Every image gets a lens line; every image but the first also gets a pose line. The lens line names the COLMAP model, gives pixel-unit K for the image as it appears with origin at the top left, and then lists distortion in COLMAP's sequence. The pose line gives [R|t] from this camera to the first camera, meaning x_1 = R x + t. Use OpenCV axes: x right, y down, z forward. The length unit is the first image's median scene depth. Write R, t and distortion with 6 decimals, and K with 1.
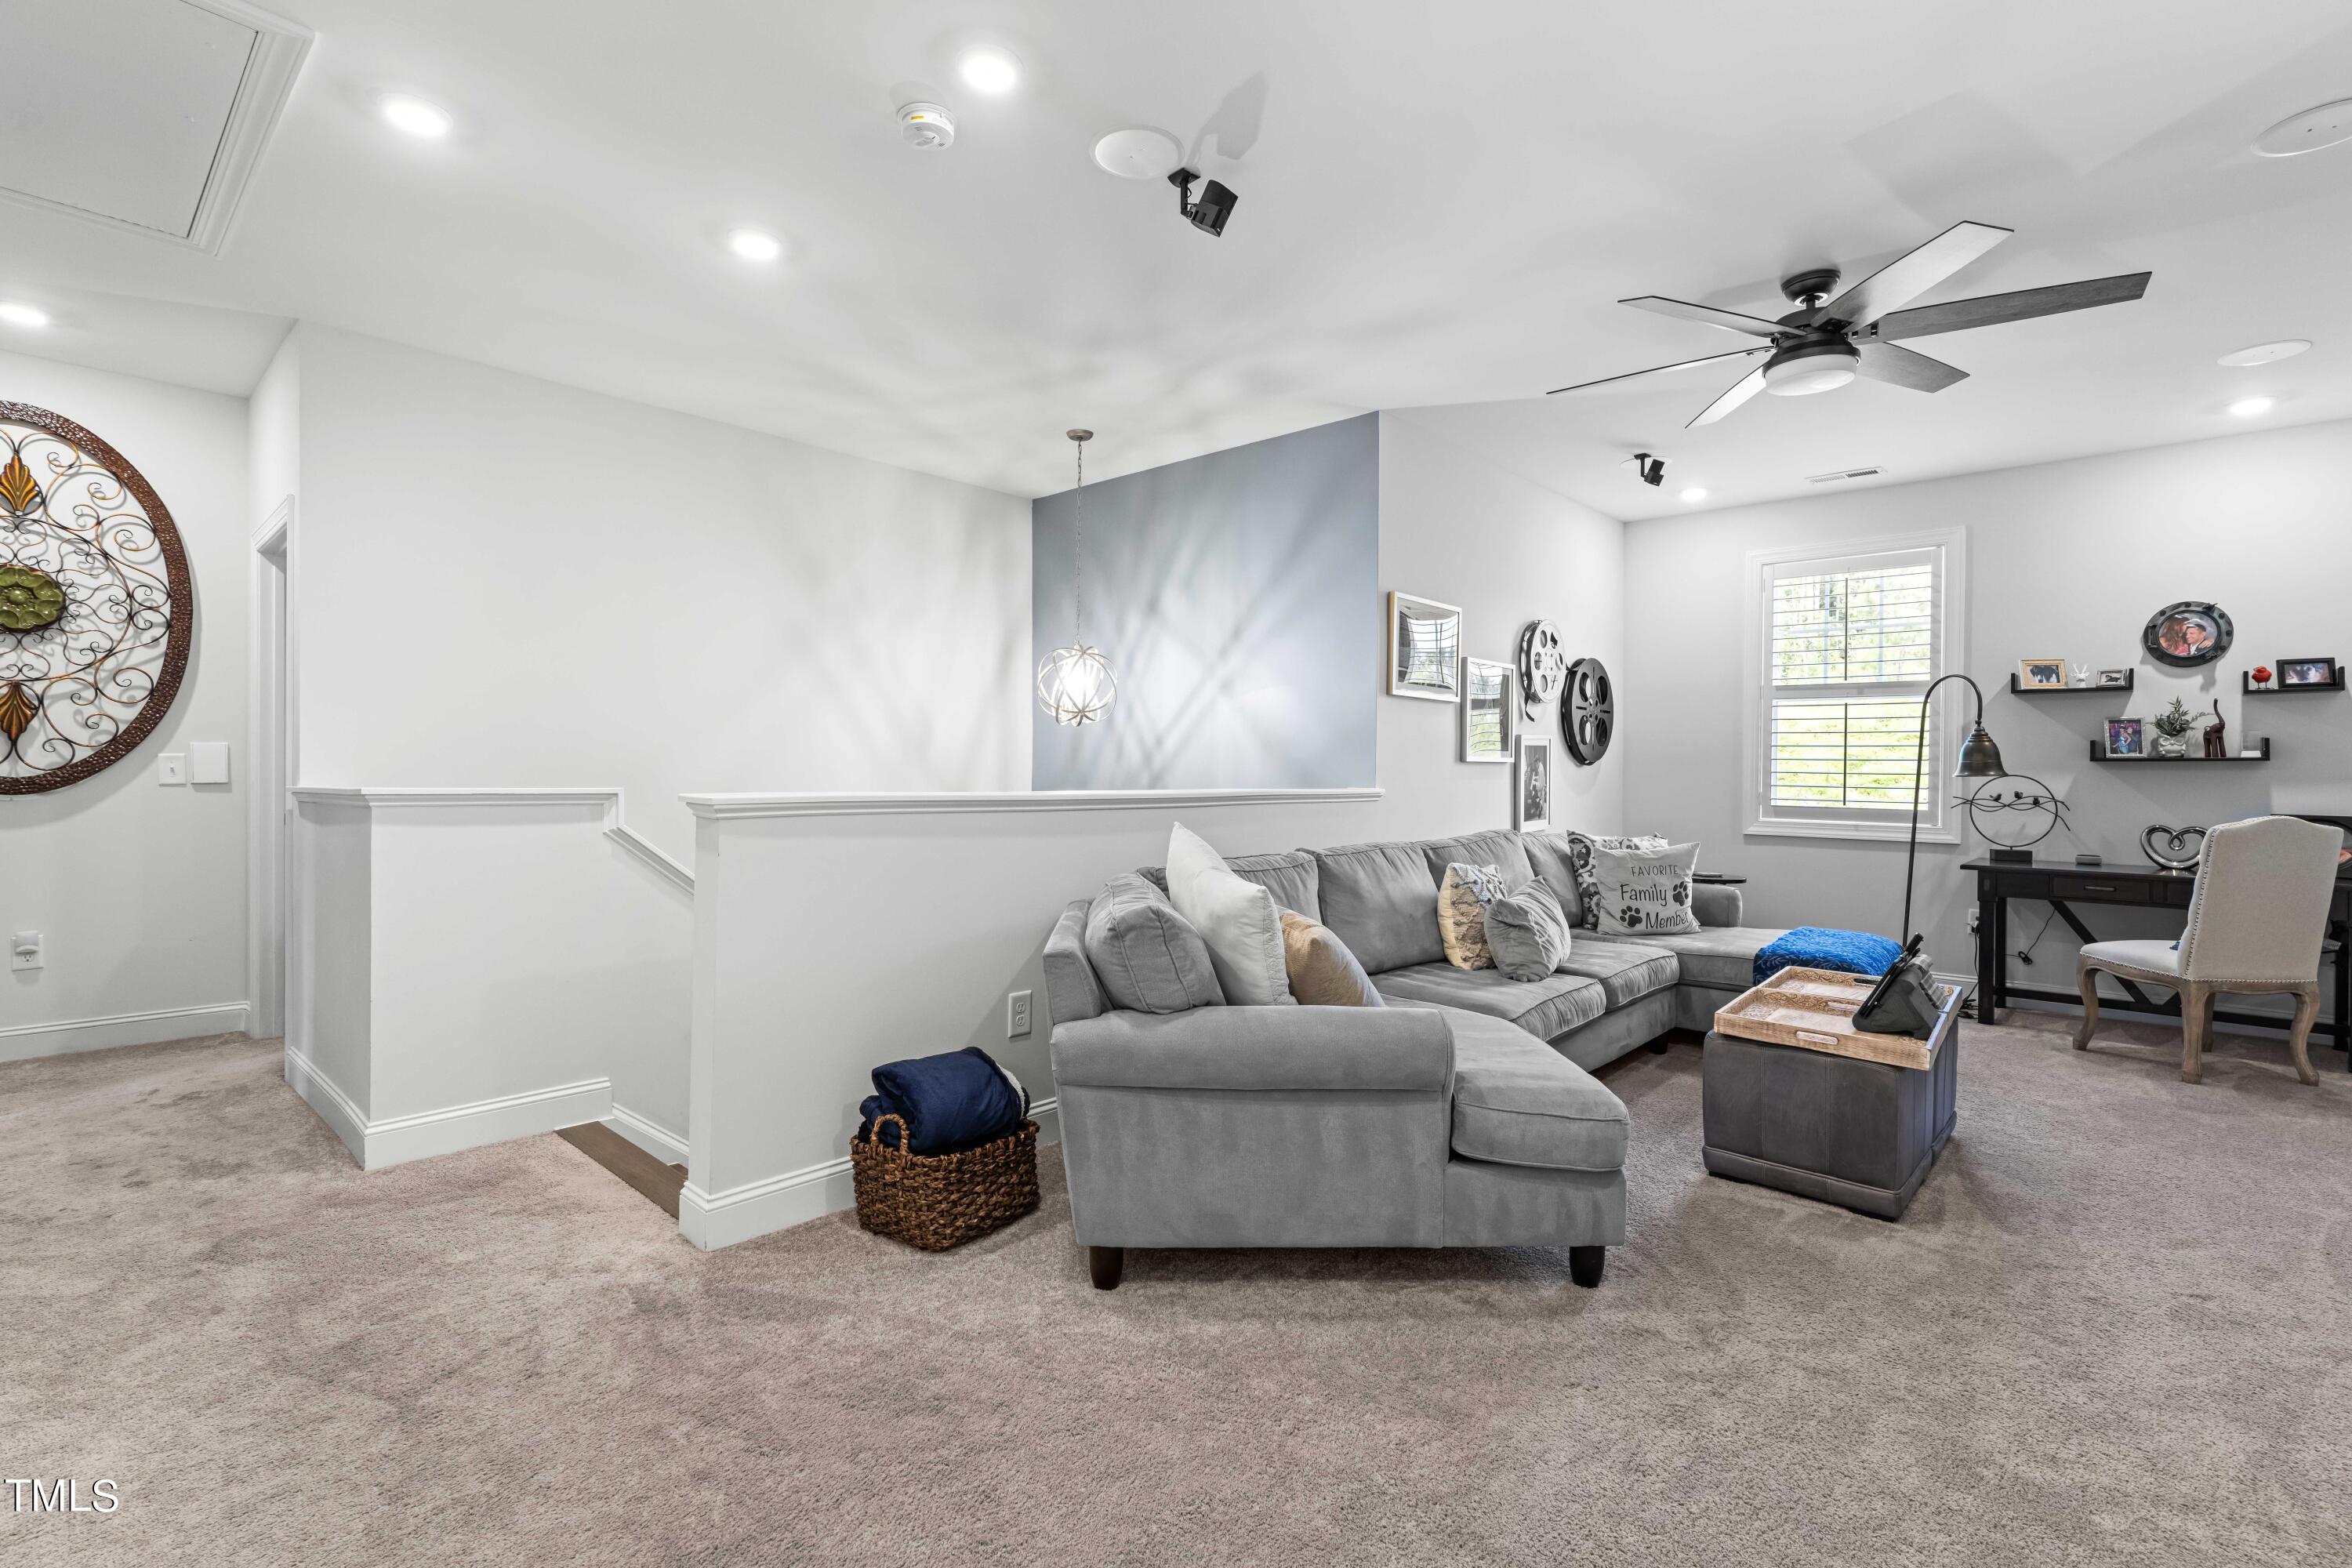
lens RADIAL K [[1061.4, 0, 1184.5], [0, 1061.4, 780.1], [0, 0, 1]] dist [-0.011854, 0.003995]
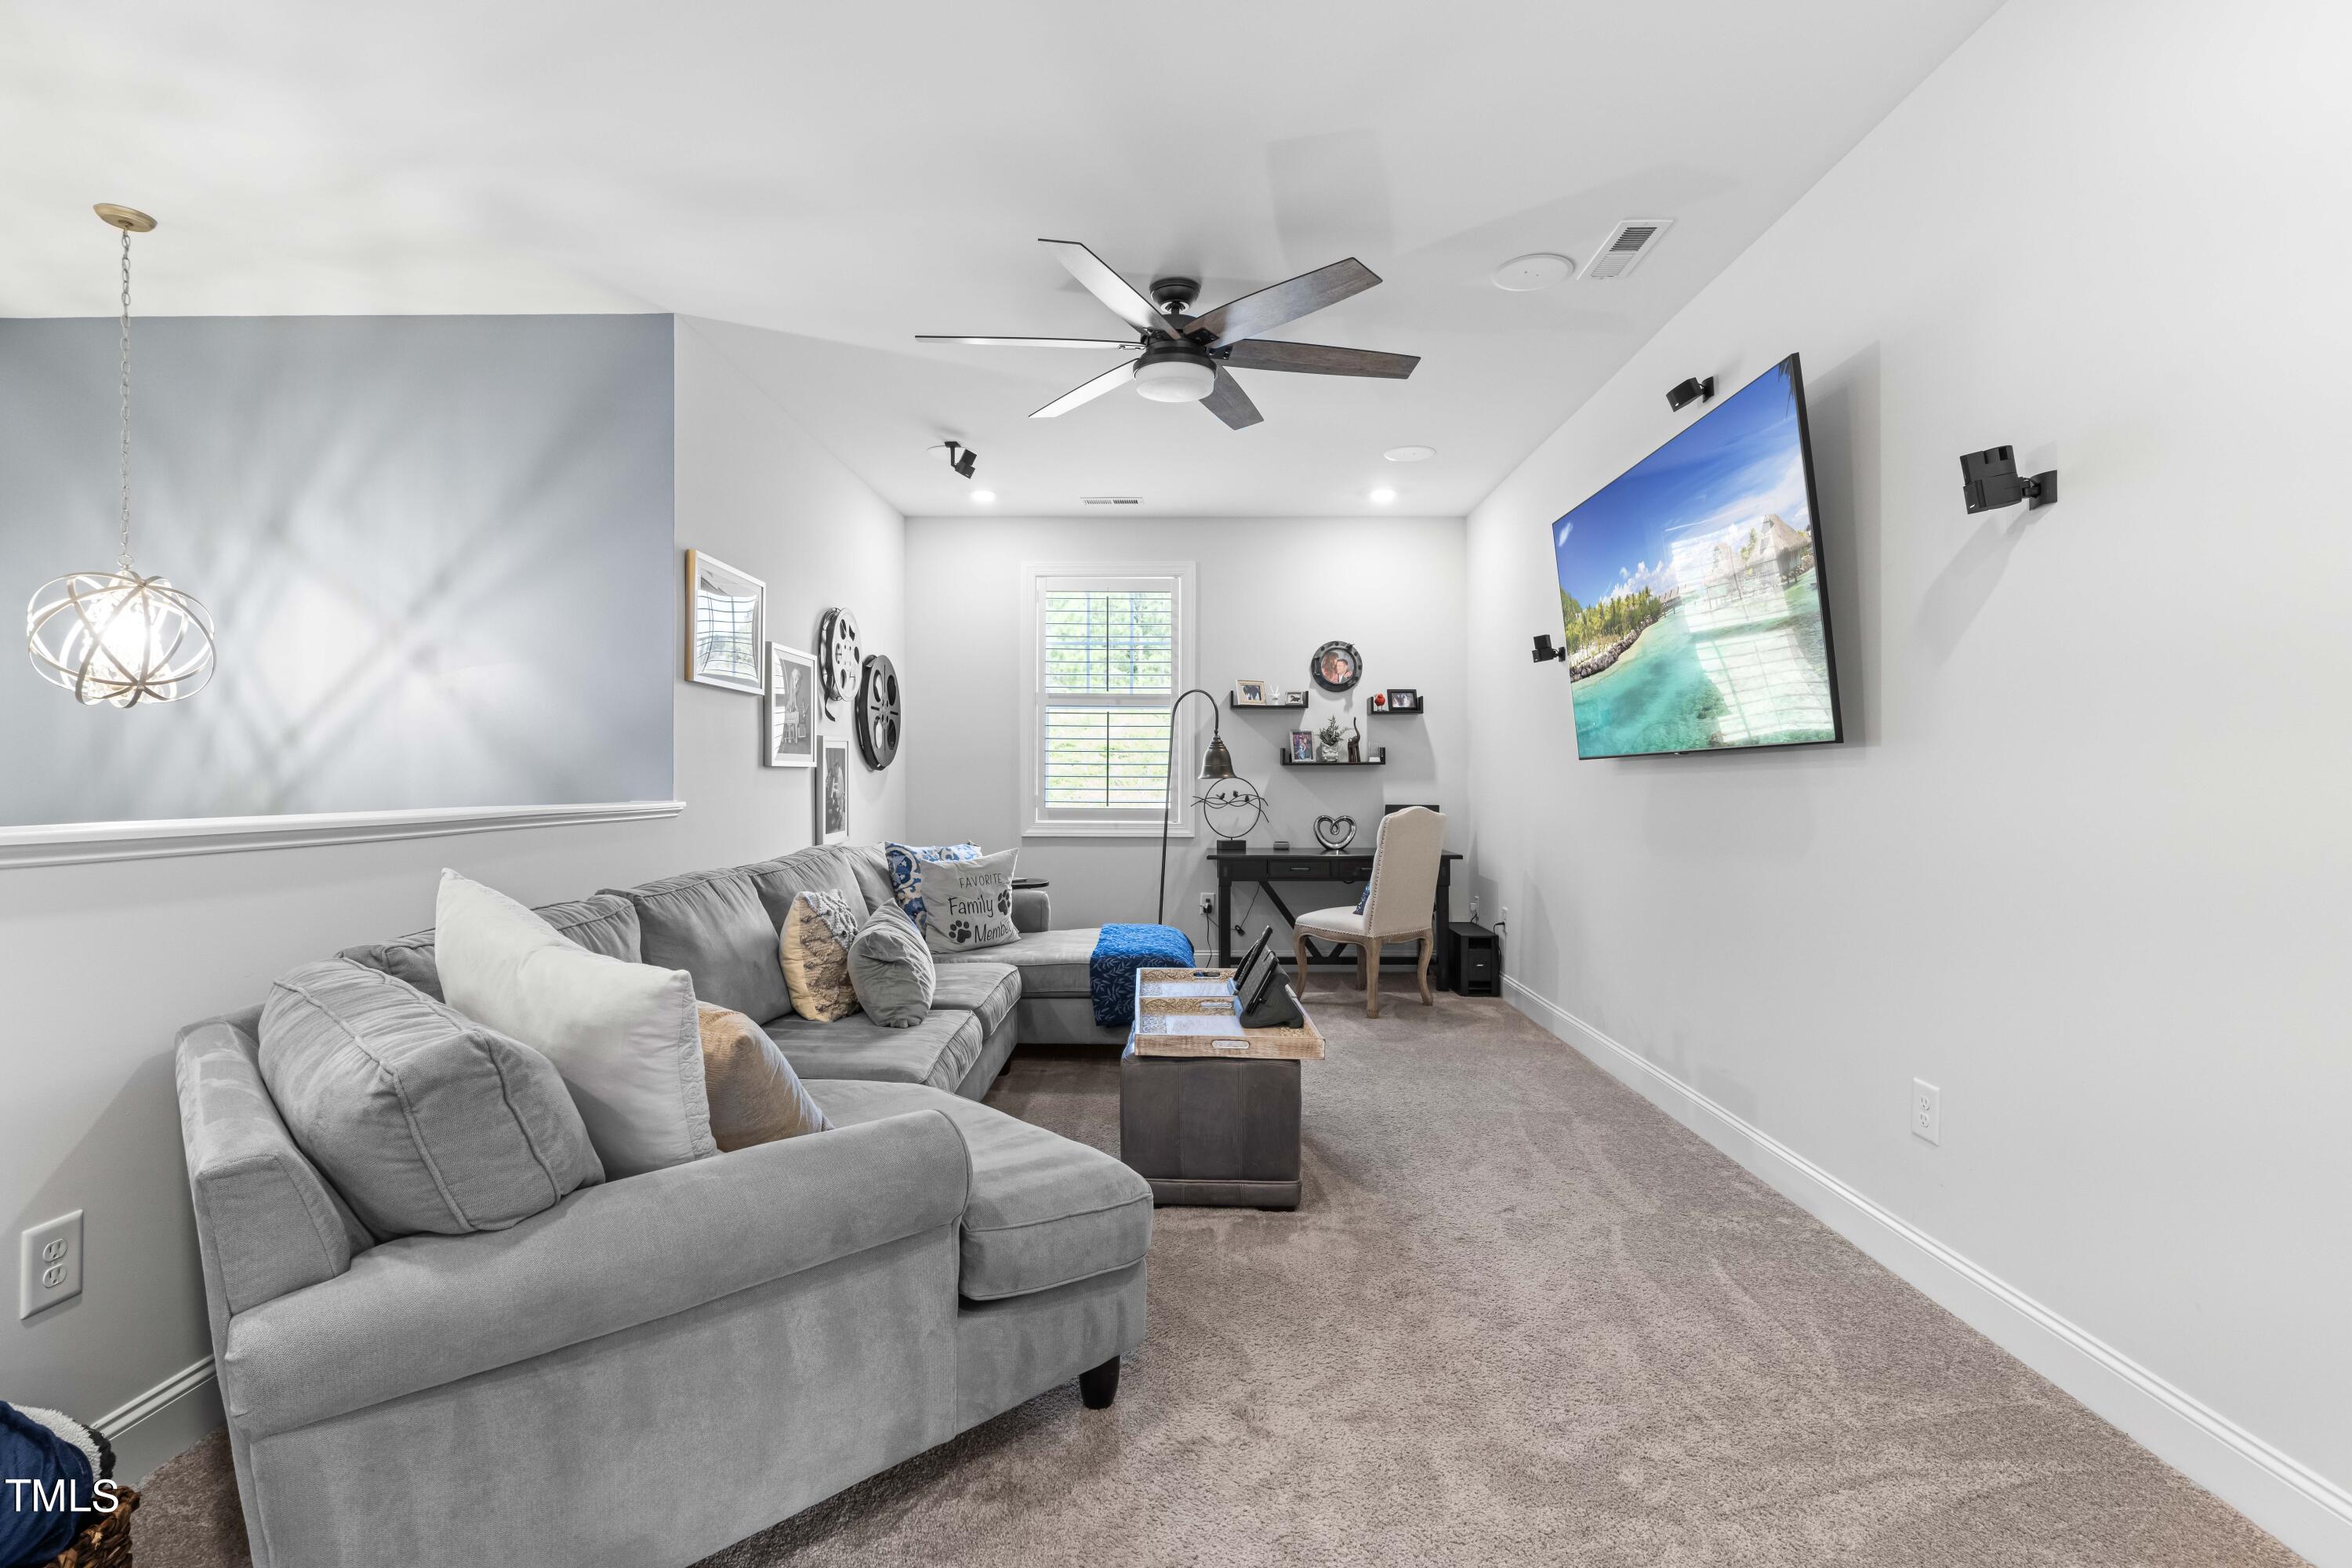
lens RADIAL K [[1061.4, 0, 1185.9], [0, 1061.4, 782.0], [0, 0, 1]] dist [-0.011854, 0.003995]
pose [[0.744080, -0.011379, 0.667994, -0.073107], [0.013372, 0.999908, 0.002139, -0.003393], [-0.667957, 0.007341, 0.744164, 0.223214]]
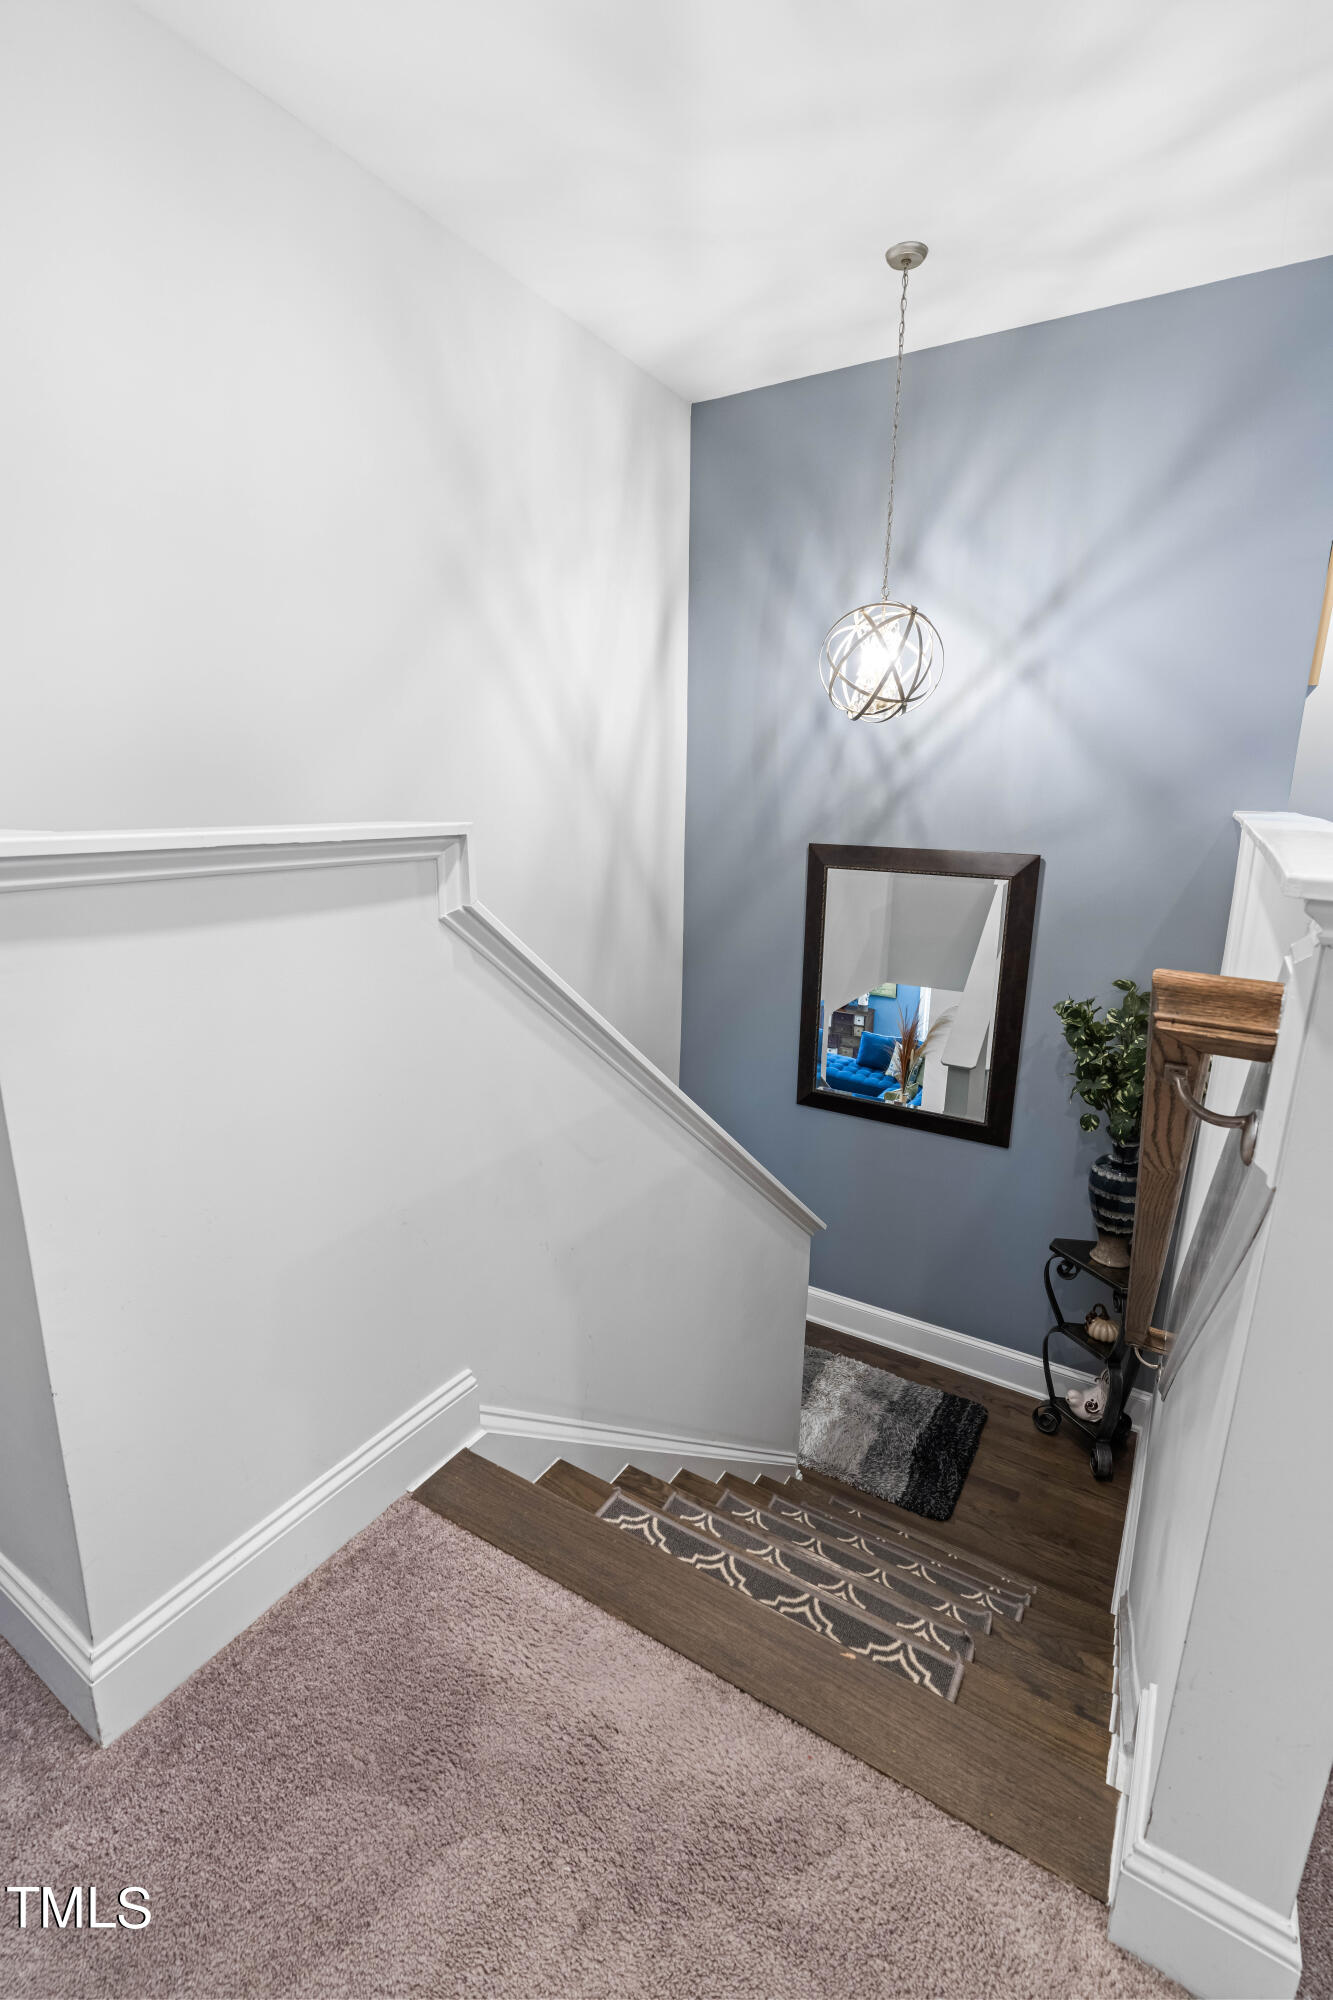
lens RADIAL K [[902.5, 0, 663.3], [0, 902.5, 995.1], [0, 0, 1]] dist [-0.011854, 0.003995]
pose [[0.982403, -0.039255, 0.182601, -0.495066], [-0.001728, 0.975712, 0.219050, -0.005800], [-0.186765, -0.215511, 0.958475, 0.547653]]
